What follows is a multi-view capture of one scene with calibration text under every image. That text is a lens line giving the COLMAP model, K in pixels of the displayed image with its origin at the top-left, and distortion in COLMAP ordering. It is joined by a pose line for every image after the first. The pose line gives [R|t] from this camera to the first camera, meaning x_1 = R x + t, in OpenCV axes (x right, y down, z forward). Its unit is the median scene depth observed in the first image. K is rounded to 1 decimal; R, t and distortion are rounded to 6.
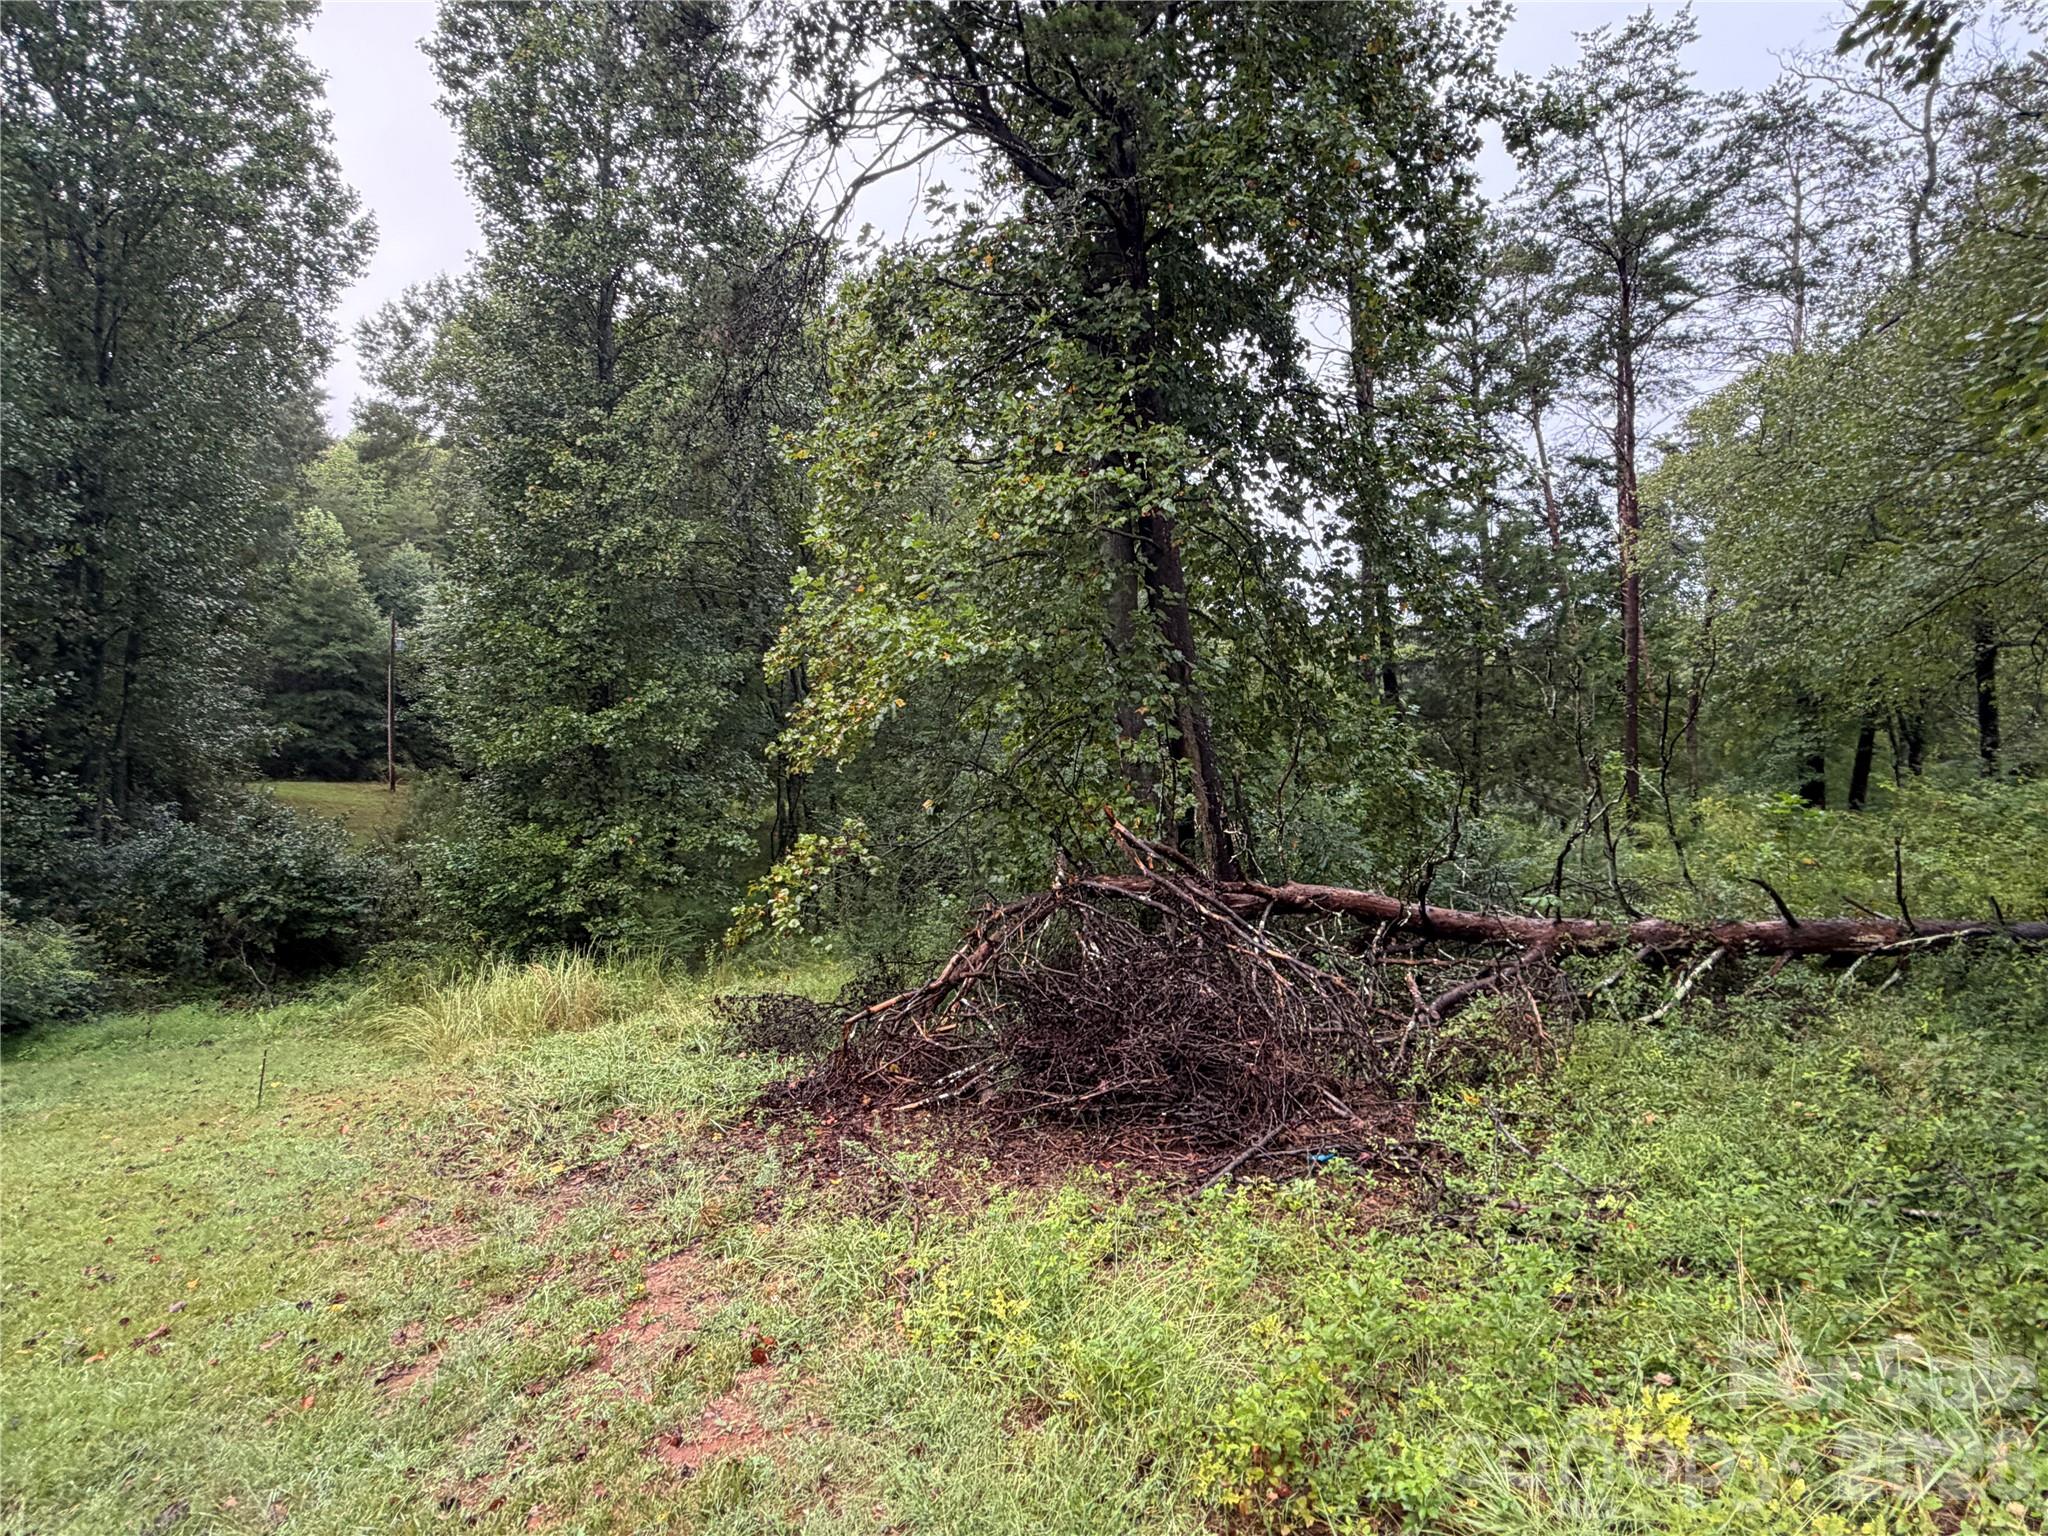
lens RADIAL K [[1074.1, 0, 1024.9], [0, 1074.1, 770.9], [0, 0, 1]] dist [-0.003898, 0.000106]
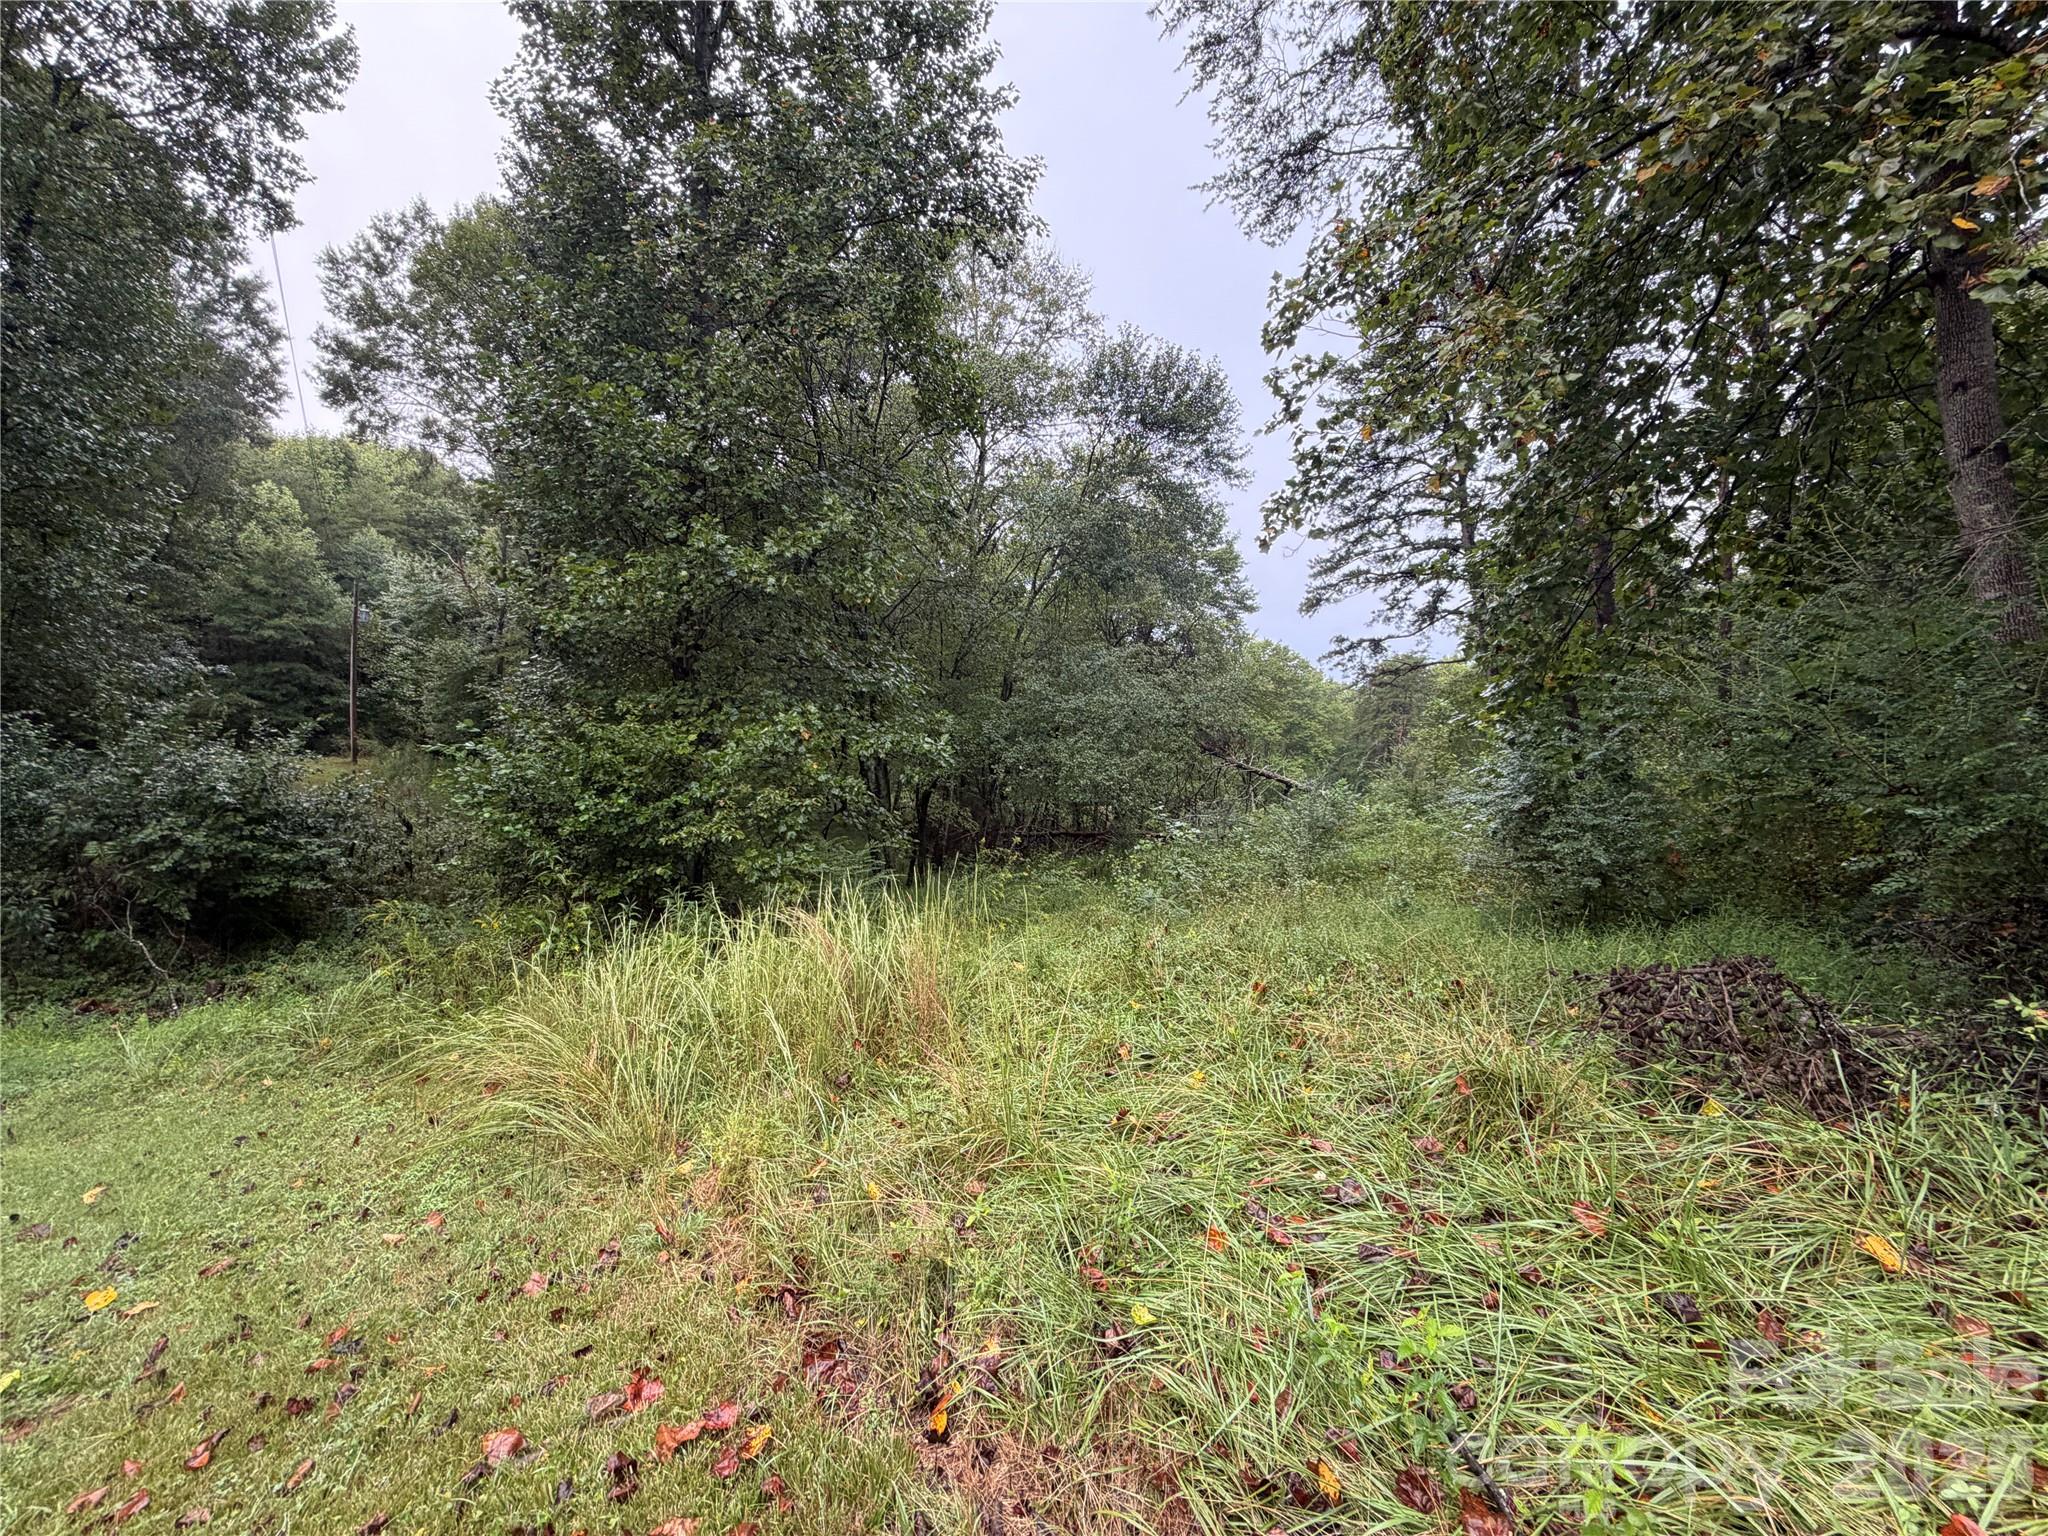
lens RADIAL K [[823.1, 0, 1022.9], [0, 823.1, 765.3], [0, 0, 1]] dist [0.001396, 0.000028]
pose [[0.987398, 0.004586, 0.158187, -0.193363], [-0.002485, 0.999906, -0.013474, 0.056509], [-0.158234, 0.012911, 0.987317, 0.293375]]
